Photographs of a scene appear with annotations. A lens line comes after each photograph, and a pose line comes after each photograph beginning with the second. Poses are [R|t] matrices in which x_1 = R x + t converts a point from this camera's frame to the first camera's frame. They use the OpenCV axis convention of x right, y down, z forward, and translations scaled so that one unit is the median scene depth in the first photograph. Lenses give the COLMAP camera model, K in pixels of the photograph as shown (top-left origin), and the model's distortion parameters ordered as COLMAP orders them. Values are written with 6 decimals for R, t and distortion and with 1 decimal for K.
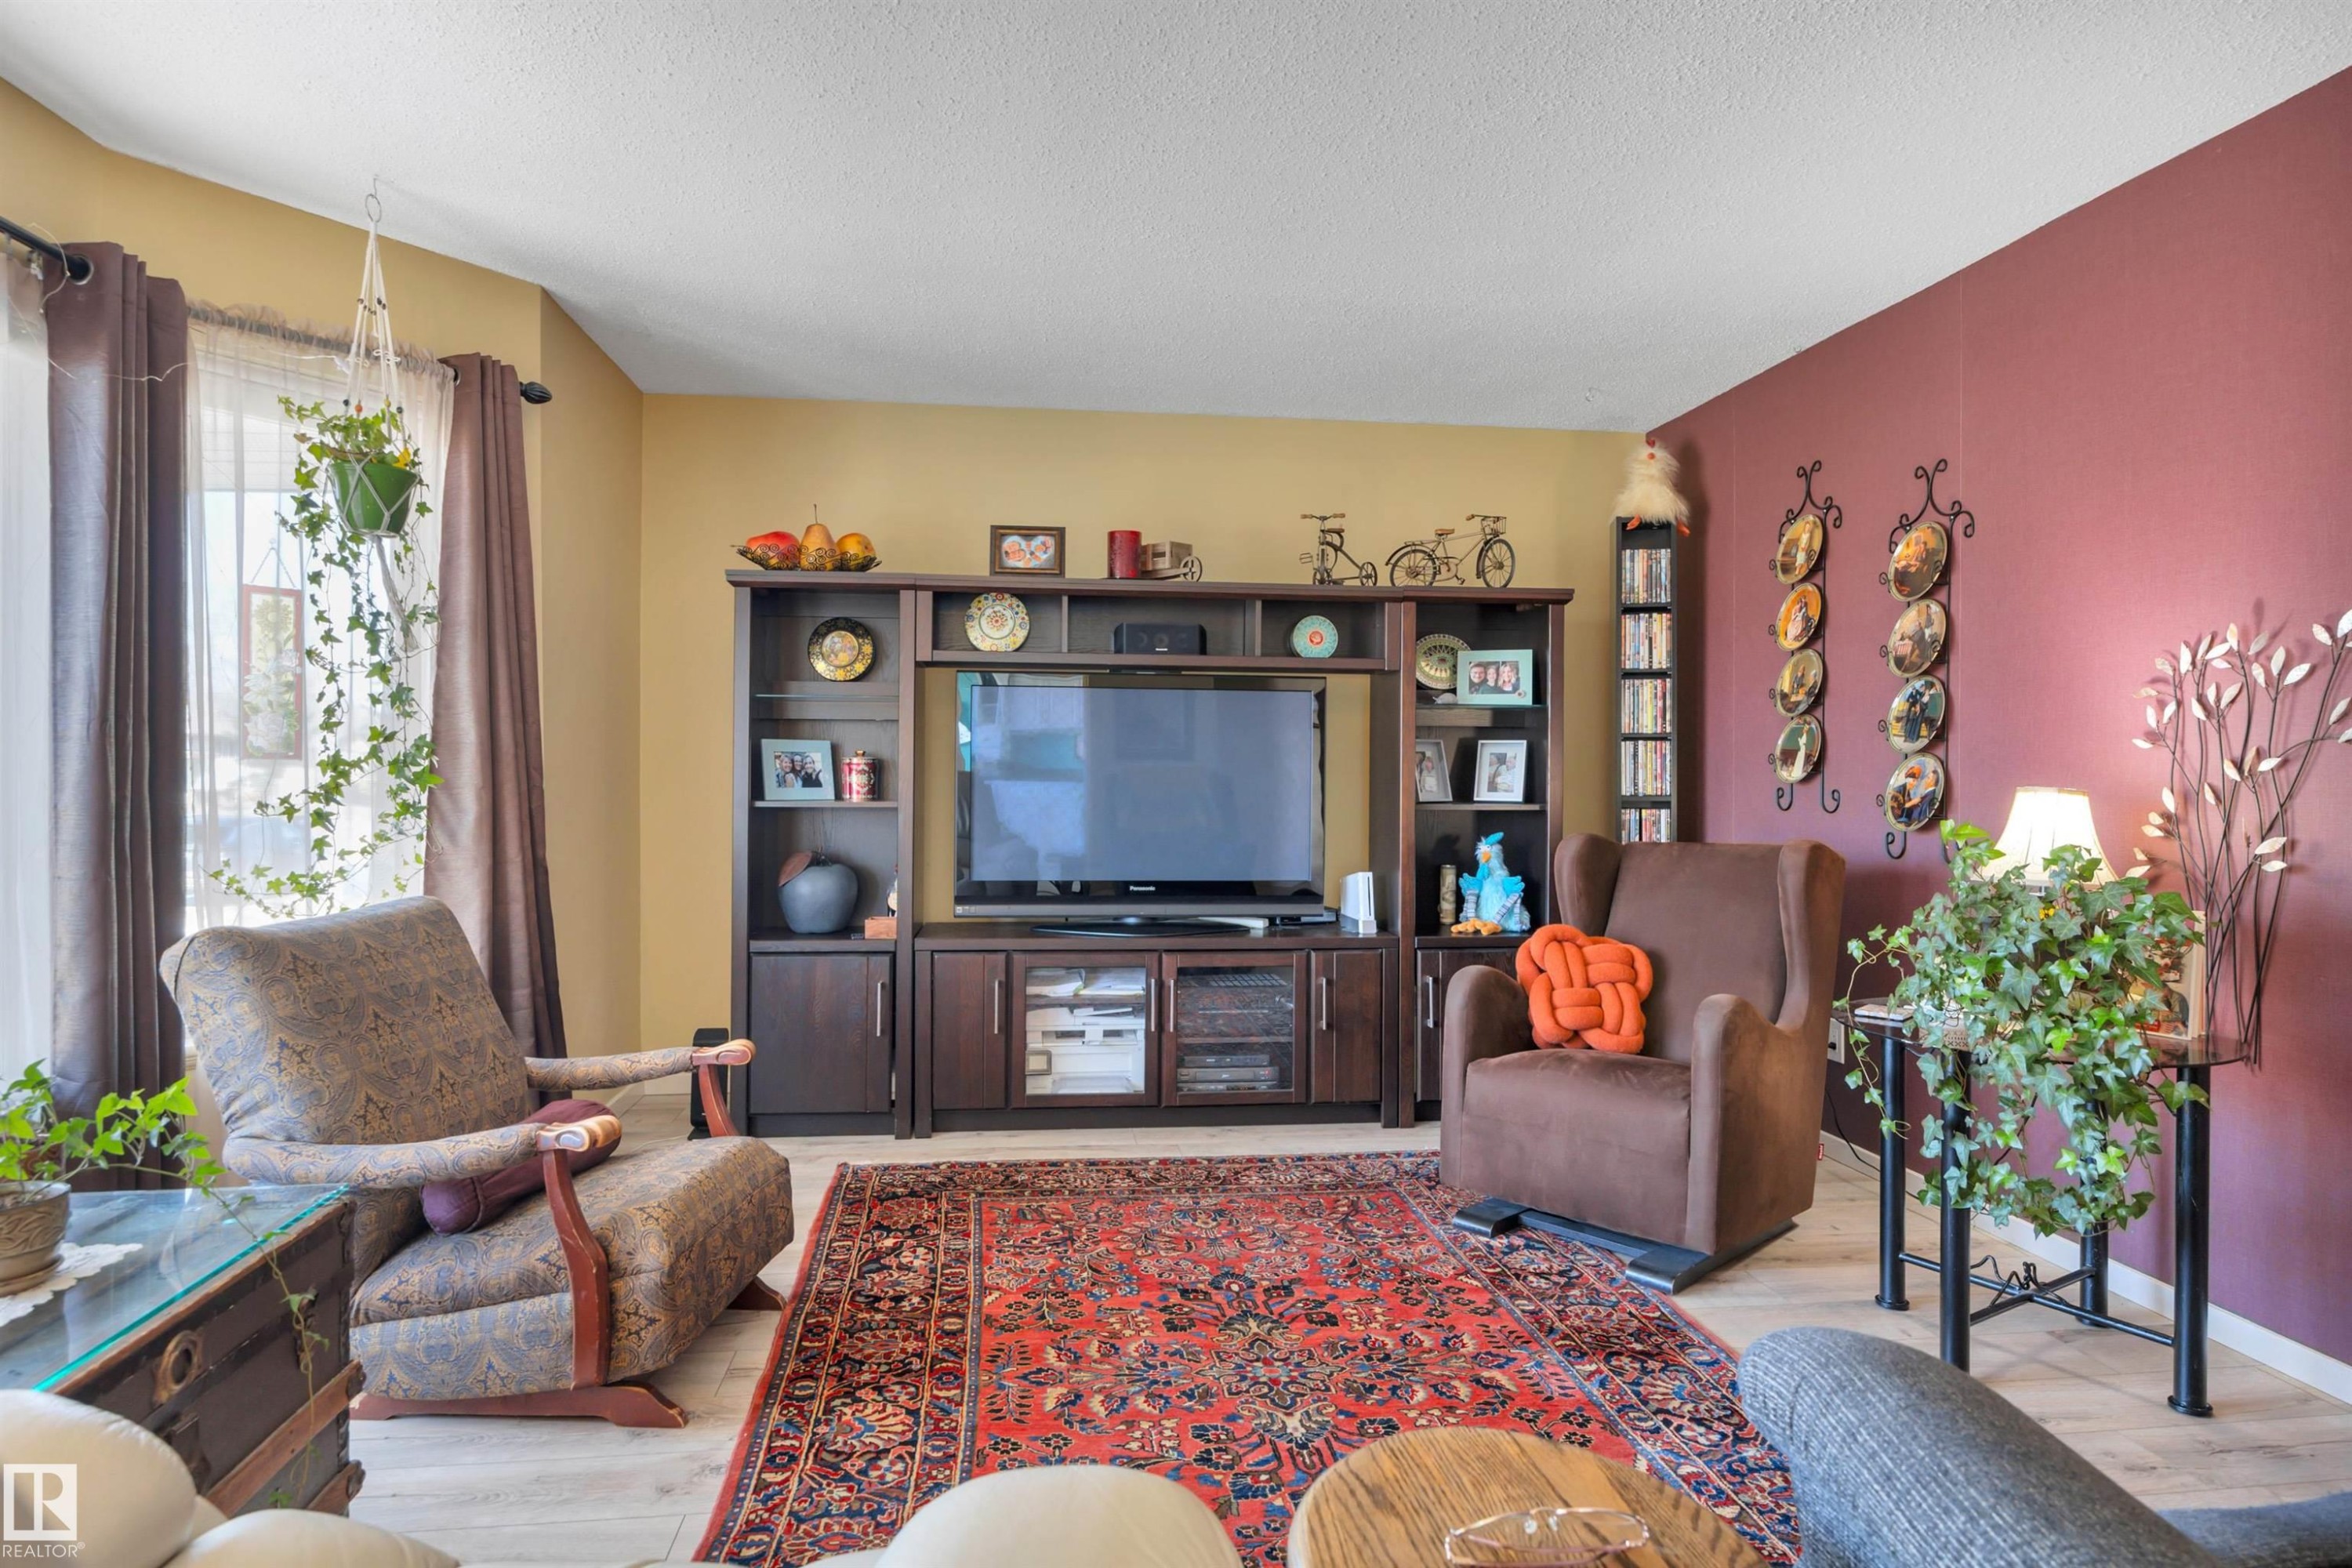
lens RADIAL K [[1294.5, 0, 1119.9], [0, 1294.5, 767.6], [0, 0, 1]] dist [-0.006146, -0.000507]
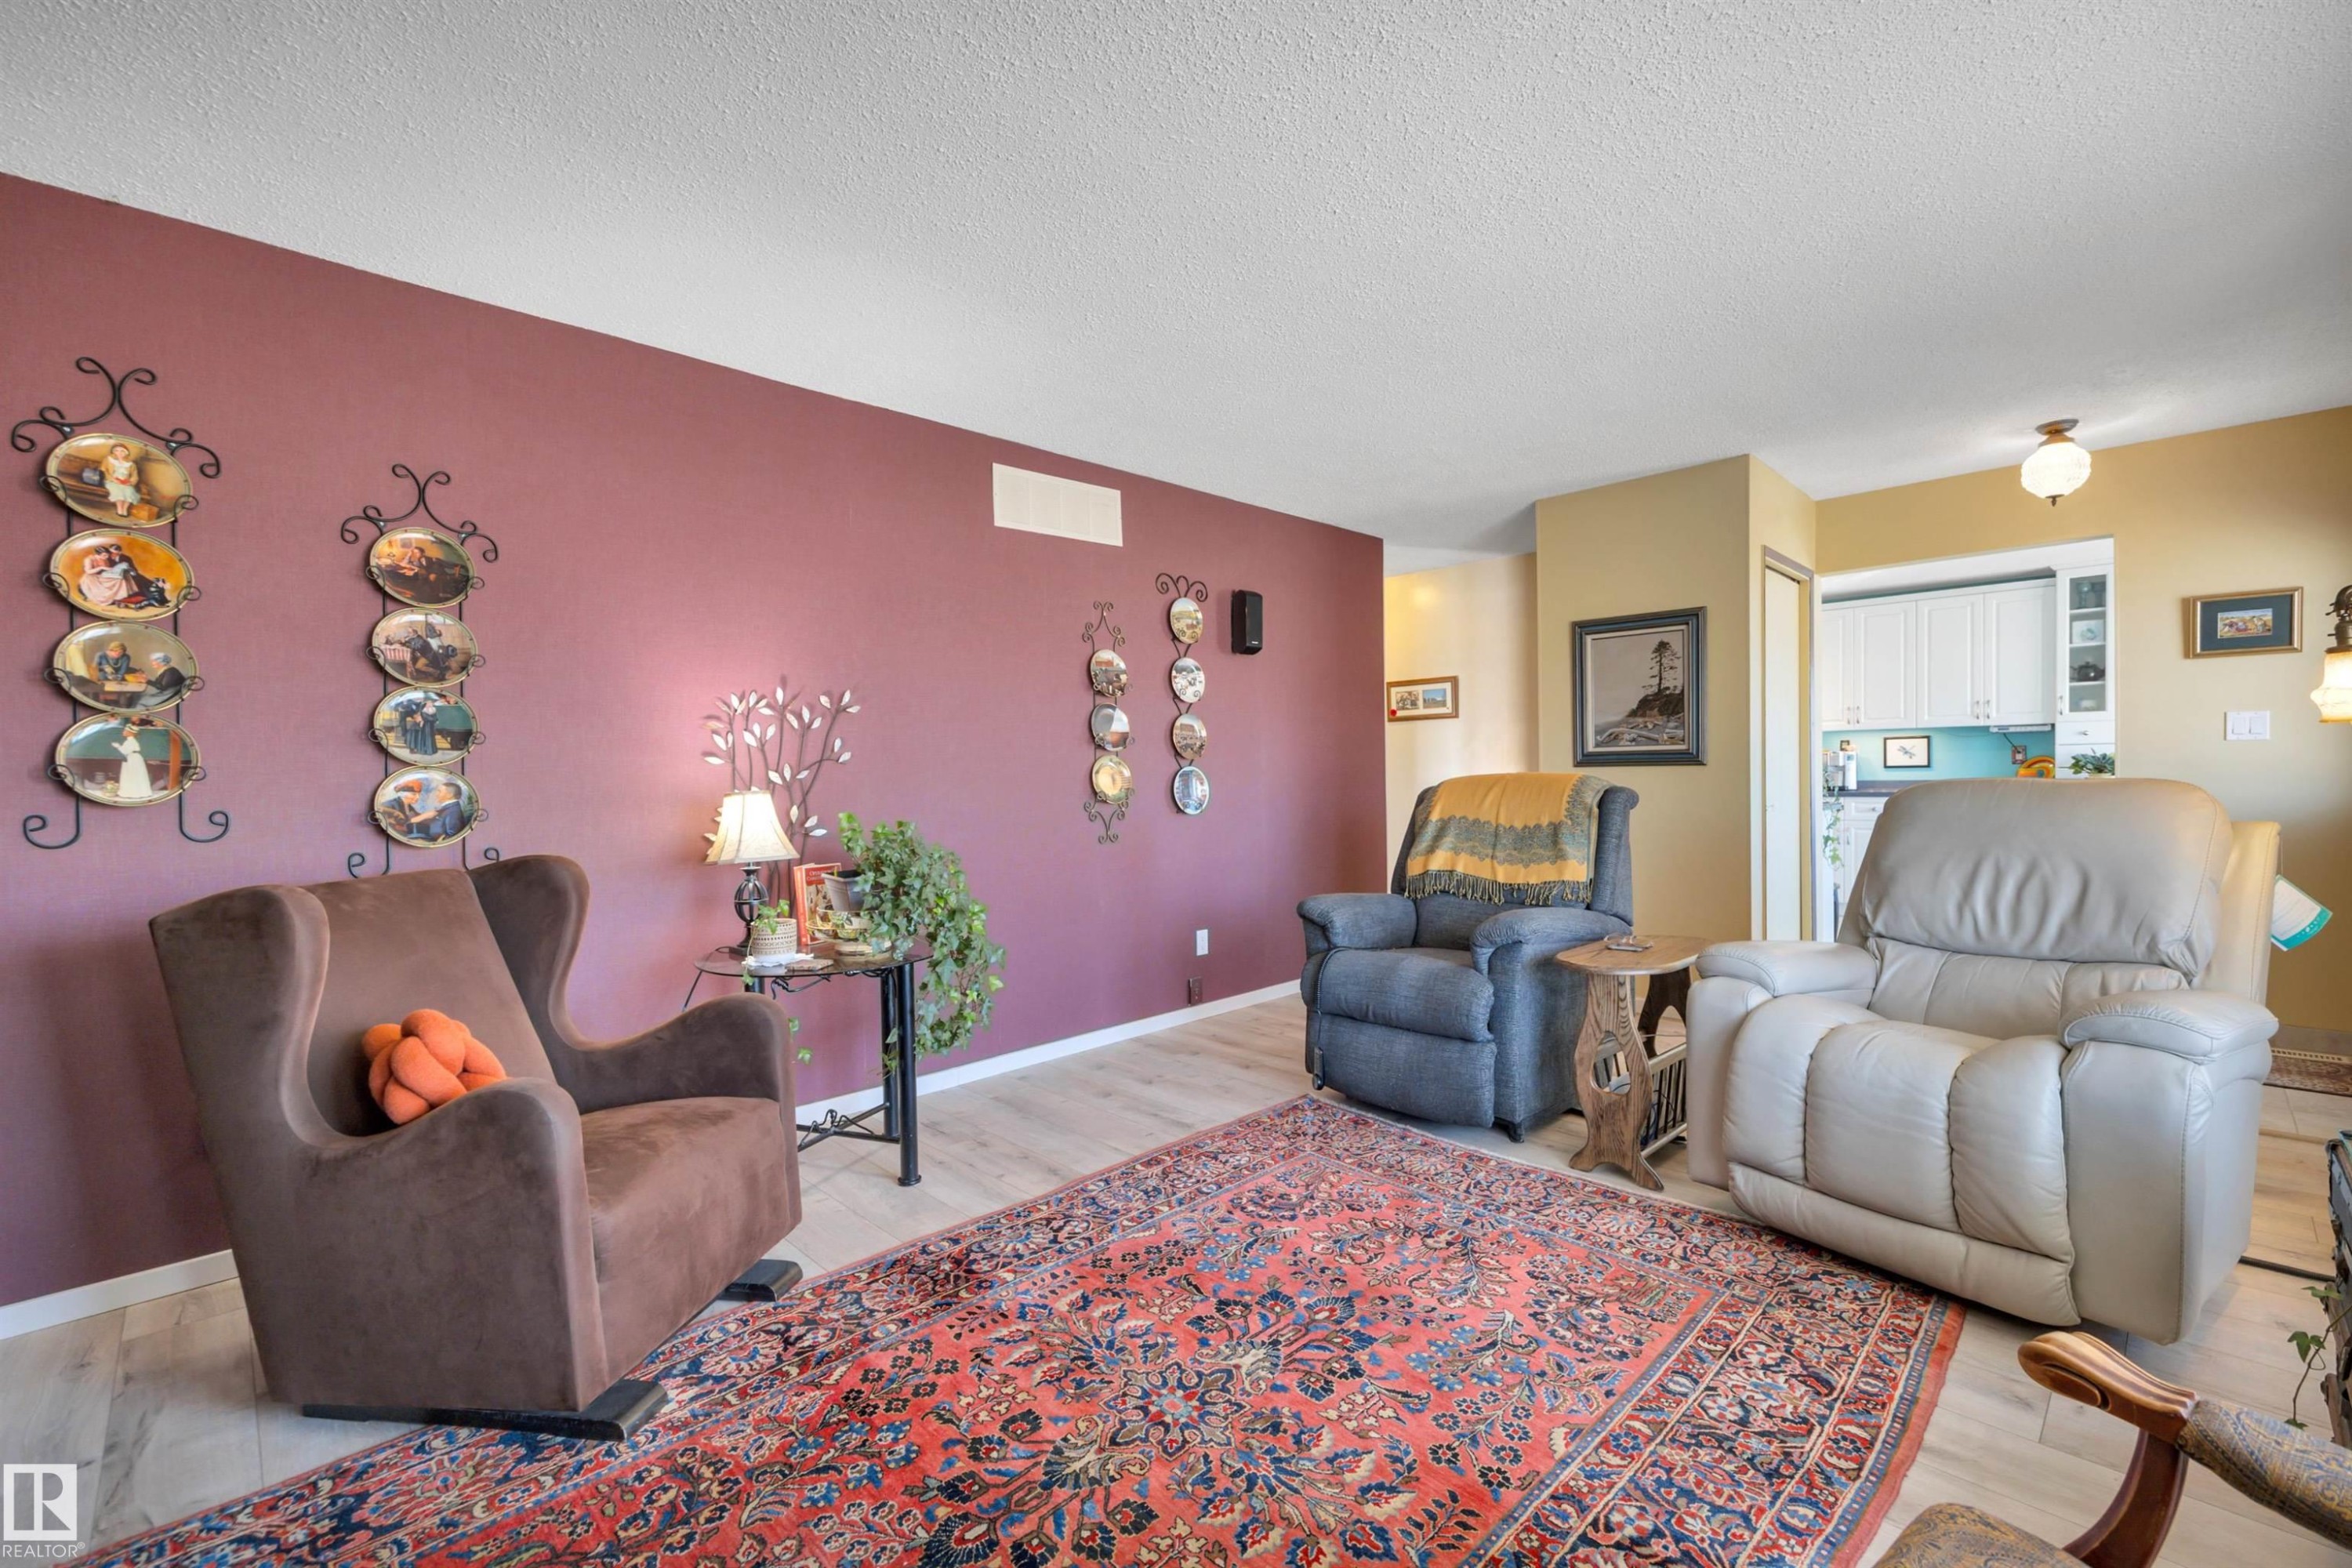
lens RADIAL K [[1014.8, 0, 1176.0], [0, 1014.8, 784.0], [0, 0, 1]] dist [0.001025, 0.000065]
pose [[-0.634404, -0.000685, 0.773002, -0.372286], [0.012609, 0.999857, 0.011235, 0.001169], [-0.772899, 0.016874, -0.634305, 1.183990]]
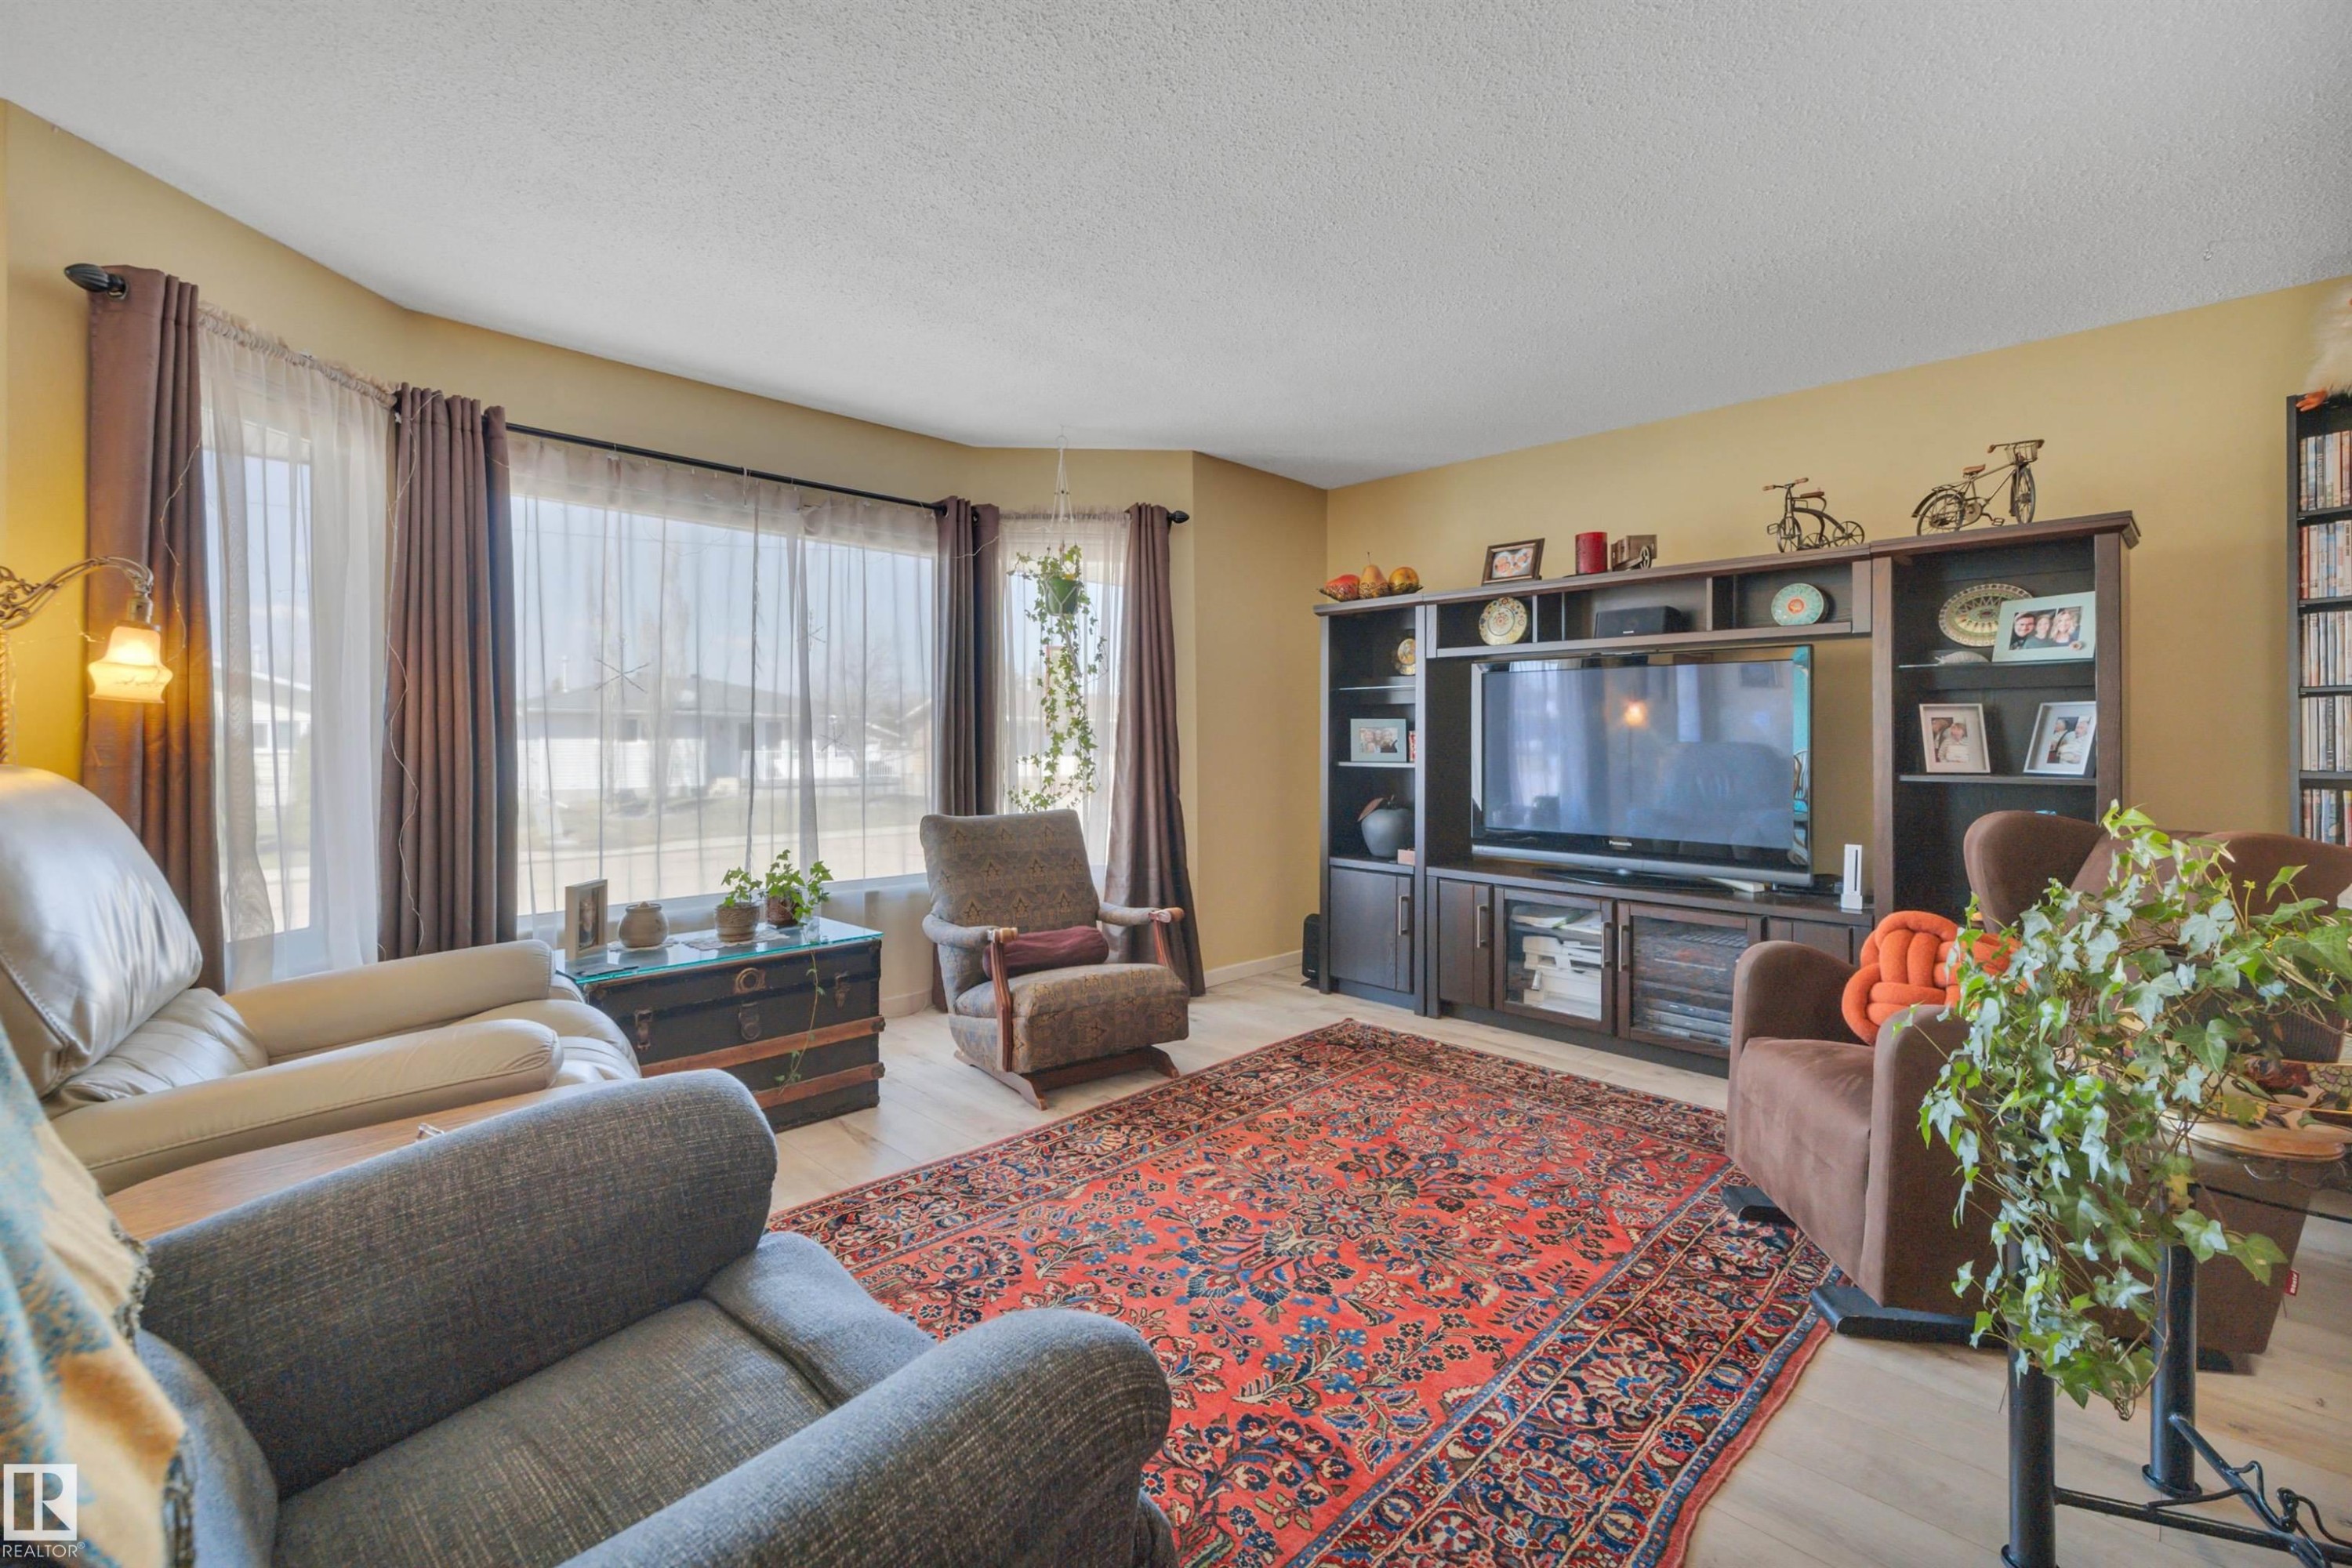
lens RADIAL K [[976.3, 0, 1165.6], [0, 976.3, 739.2], [0, 0, 1]] dist [0.003680, 0.000400]
pose [[0.636743, -0.004606, -0.771063, 0.602282], [0.003265, 0.999989, -0.003278, 0.004641], [0.771070, -0.000431, 0.636751, 0.207712]]
